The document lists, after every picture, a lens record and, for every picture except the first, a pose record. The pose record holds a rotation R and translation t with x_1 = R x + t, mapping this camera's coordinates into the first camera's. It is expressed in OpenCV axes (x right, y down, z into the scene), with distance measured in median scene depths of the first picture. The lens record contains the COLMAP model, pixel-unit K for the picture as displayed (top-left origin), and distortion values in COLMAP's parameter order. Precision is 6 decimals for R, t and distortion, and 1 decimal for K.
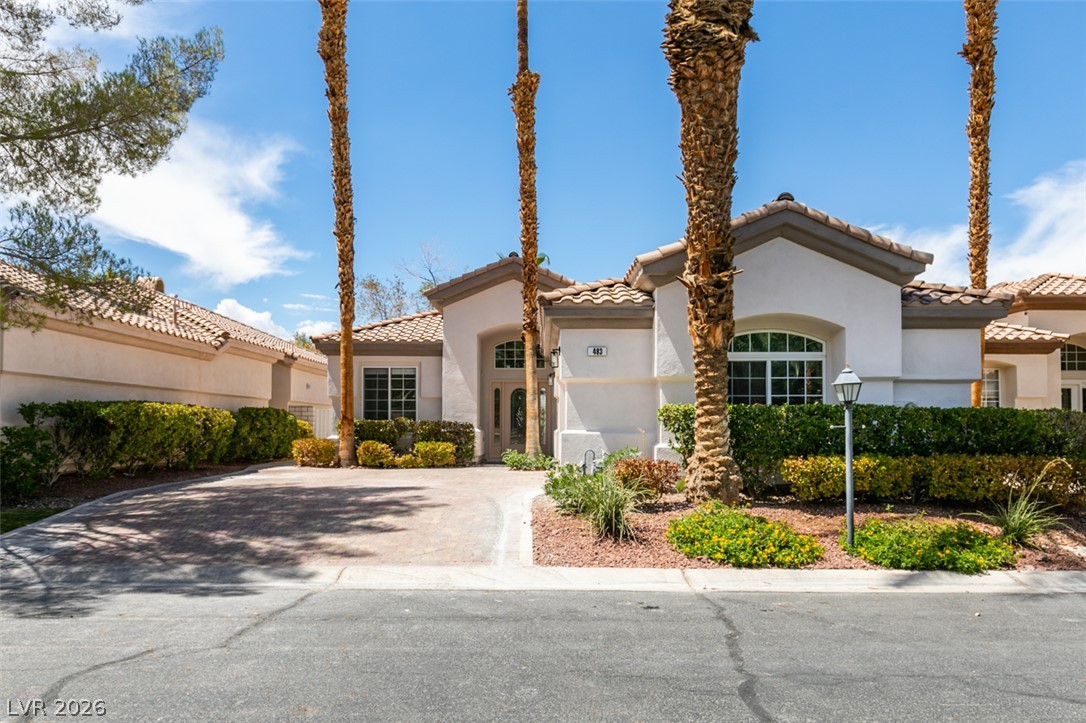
lens RADIAL K [[766.4, 0, 526.9], [0, 766.4, 413.2], [0, 0, 1]] dist [-0.004391, 0.001414]
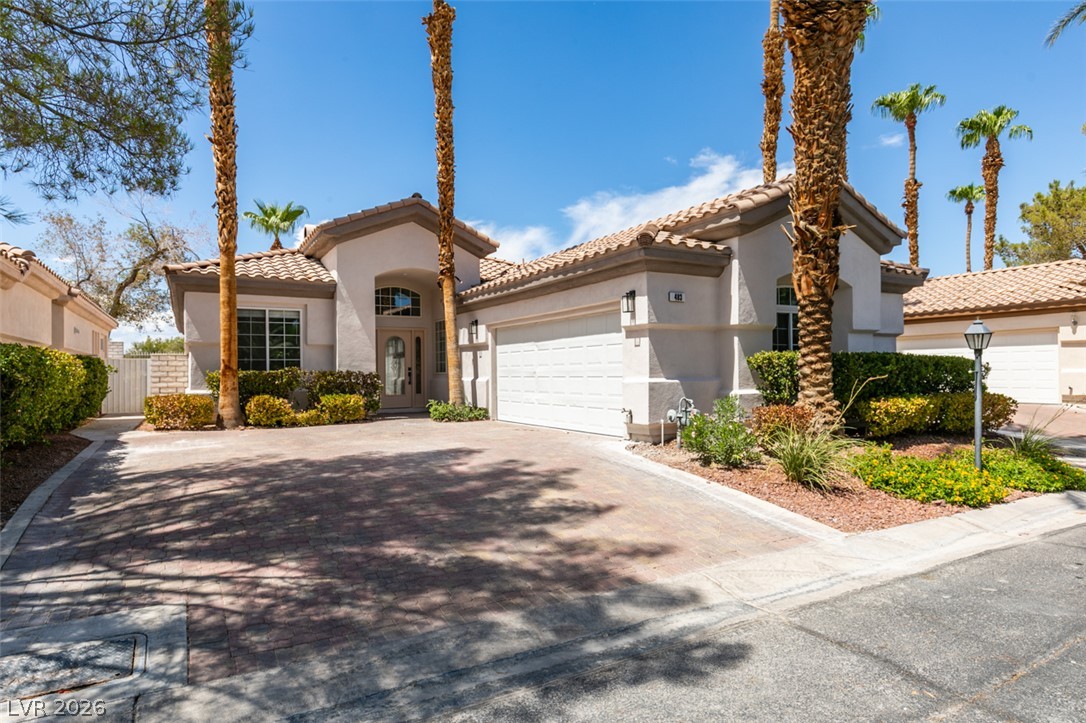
lens RADIAL K [[631.9, 0, 541.7], [0, 631.9, 370.9], [0, 0, 1]] dist [-0.003881, -0.001273]
pose [[0.861671, -0.009365, 0.507380, -0.301050], [0.003258, 0.999911, 0.012924, 0.001346], [-0.507456, -0.009484, 0.861625, 0.256731]]
